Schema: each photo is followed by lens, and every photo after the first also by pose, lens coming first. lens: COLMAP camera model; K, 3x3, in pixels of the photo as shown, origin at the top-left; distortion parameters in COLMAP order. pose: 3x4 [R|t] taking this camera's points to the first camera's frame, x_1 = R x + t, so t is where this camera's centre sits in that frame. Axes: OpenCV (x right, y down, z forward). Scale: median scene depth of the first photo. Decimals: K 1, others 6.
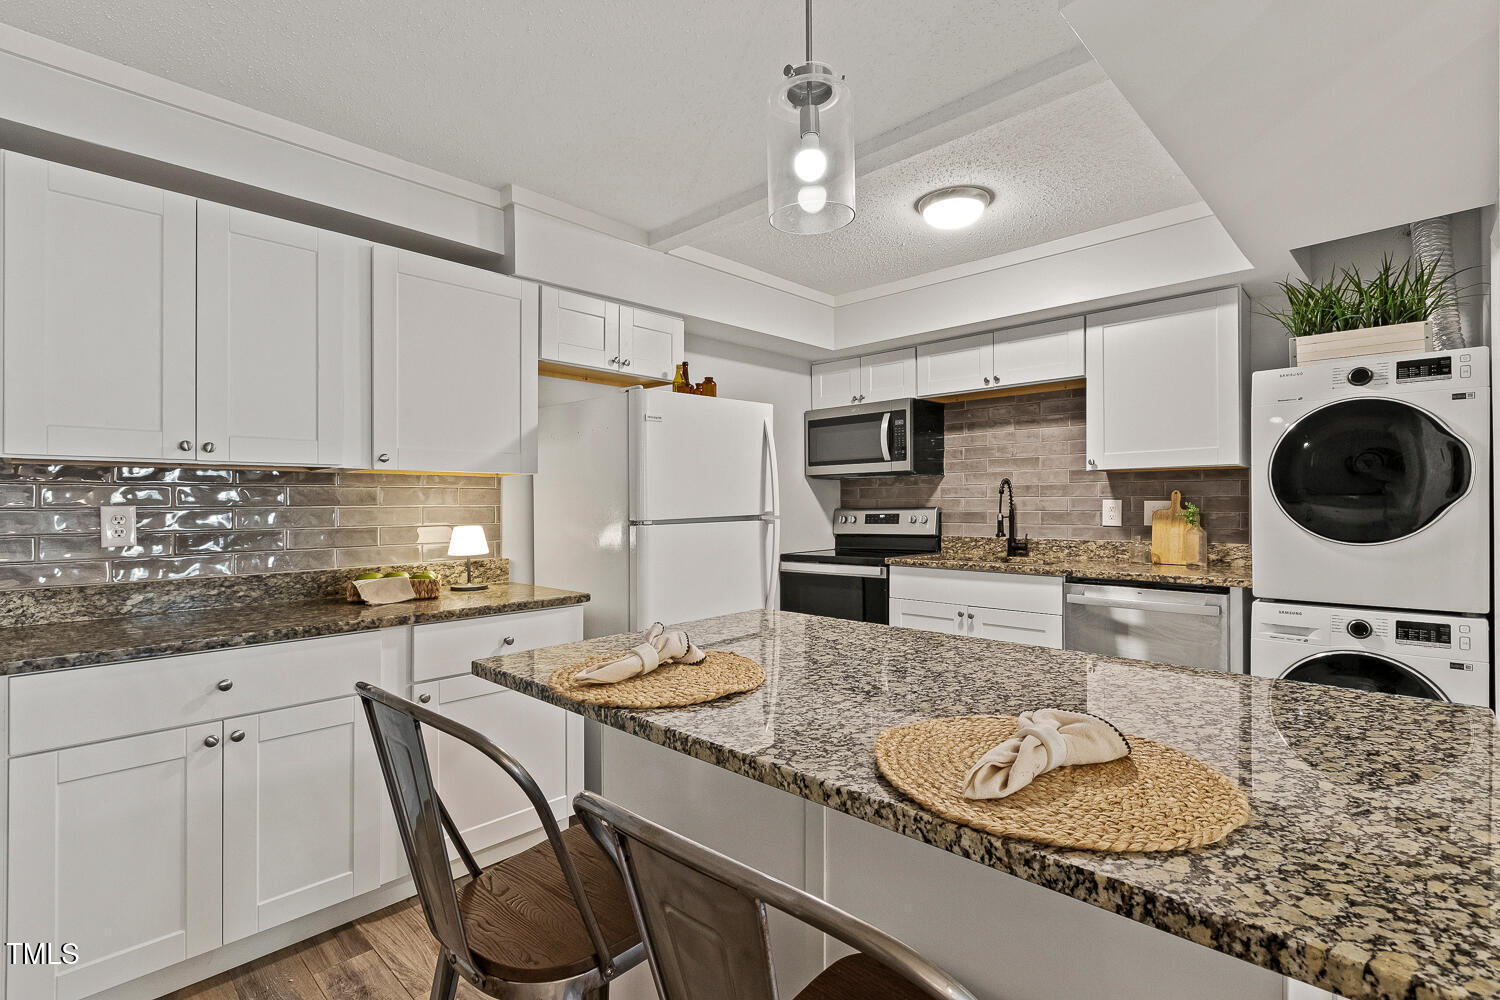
lens RADIAL K [[692.5, 0, 736.1], [0, 692.5, 508.3], [0, 0, 1]] dist [0.005710, -0.007074]
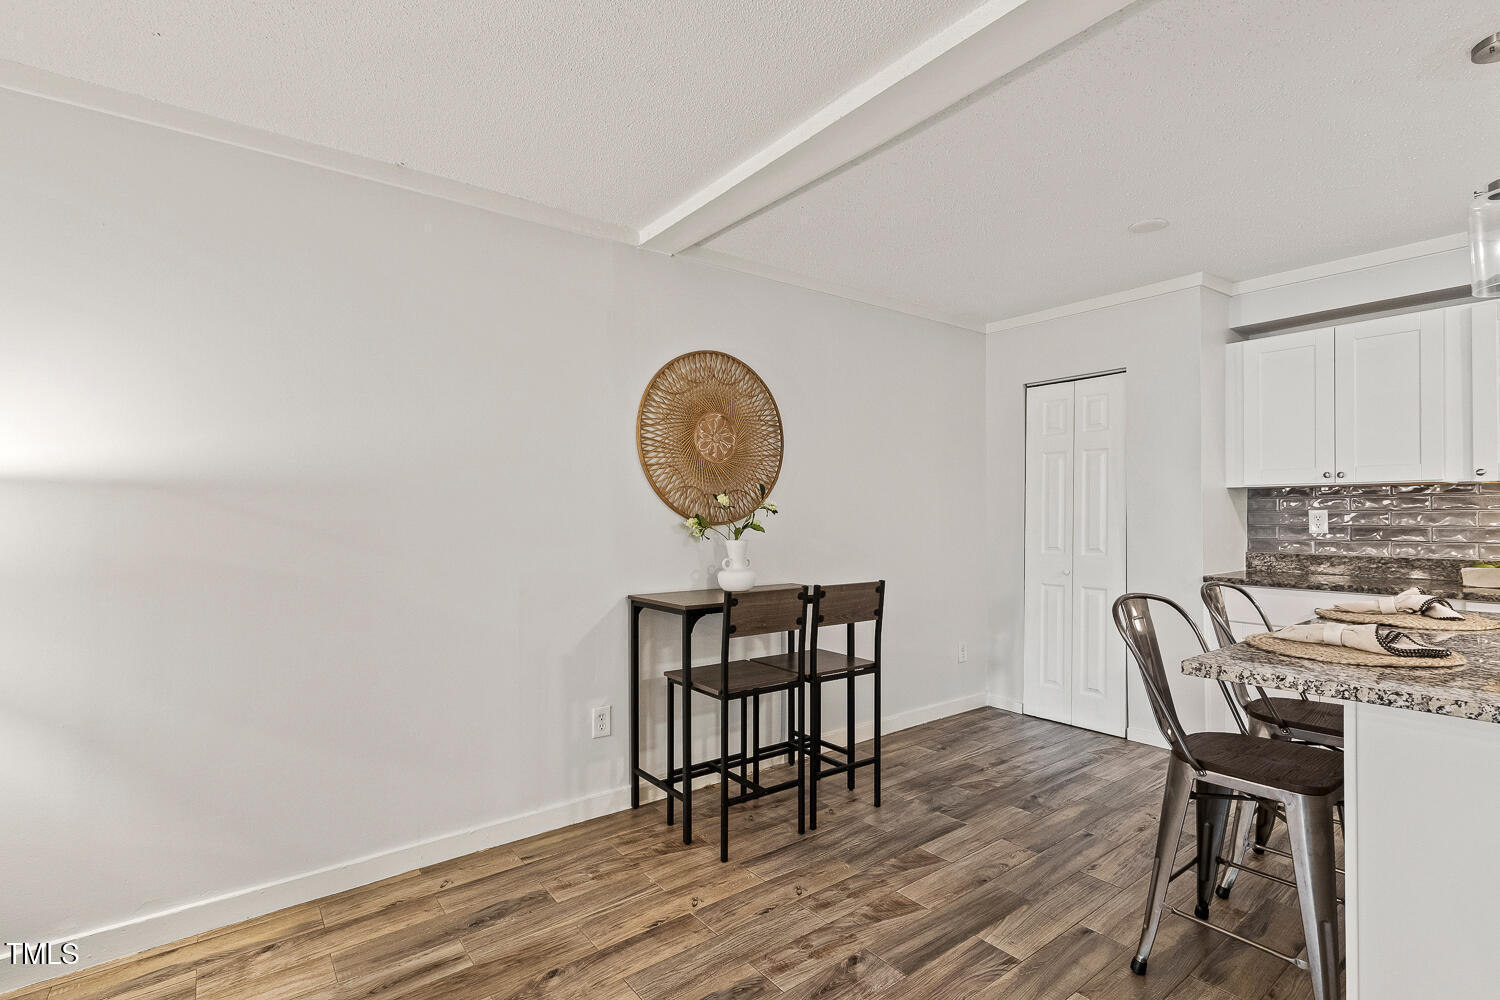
lens RADIAL K [[692.5, 0, 745.1], [0, 692.5, 460.2], [0, 0, 1]] dist [0.005710, -0.007074]
pose [[-0.171112, -0.069879, -0.982770, 1.054639], [-0.004202, 0.997524, -0.070197, 0.000072], [0.985243, -0.007882, -0.170982, -0.116949]]
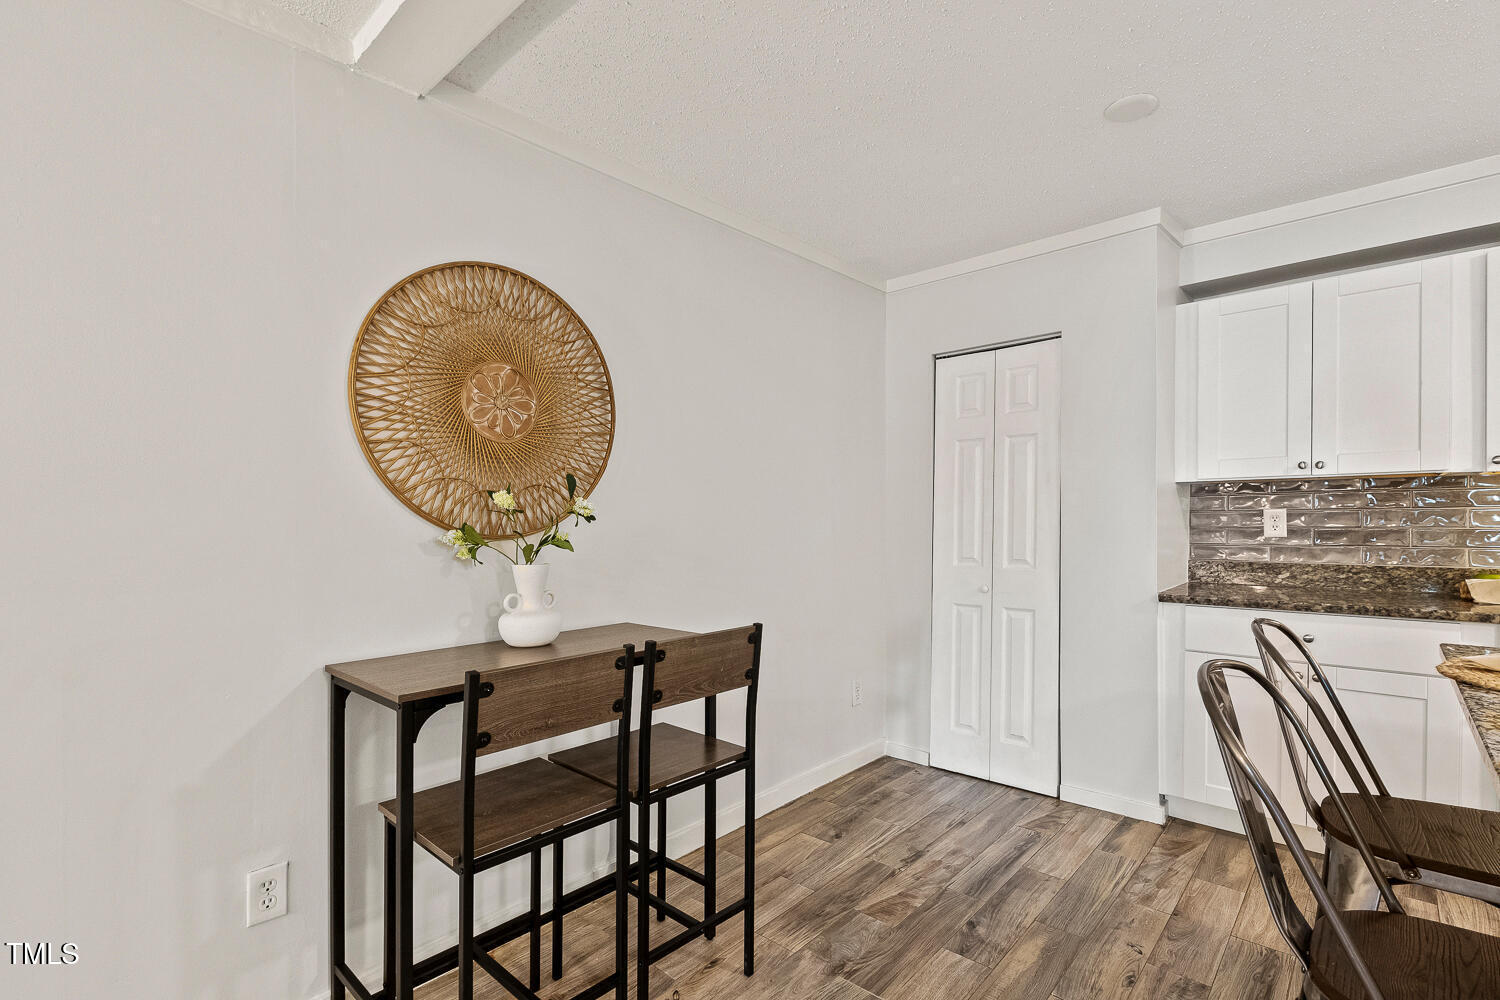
lens RADIAL K [[692.5, 0, 751.5], [0, 692.5, 504.3], [0, 0, 1]] dist [0.005710, -0.007074]
pose [[0.014206, -0.011723, -0.999830, 0.522295], [0.004439, 0.999922, -0.011661, -0.000986], [0.999889, -0.004273, 0.014257, -0.106037]]
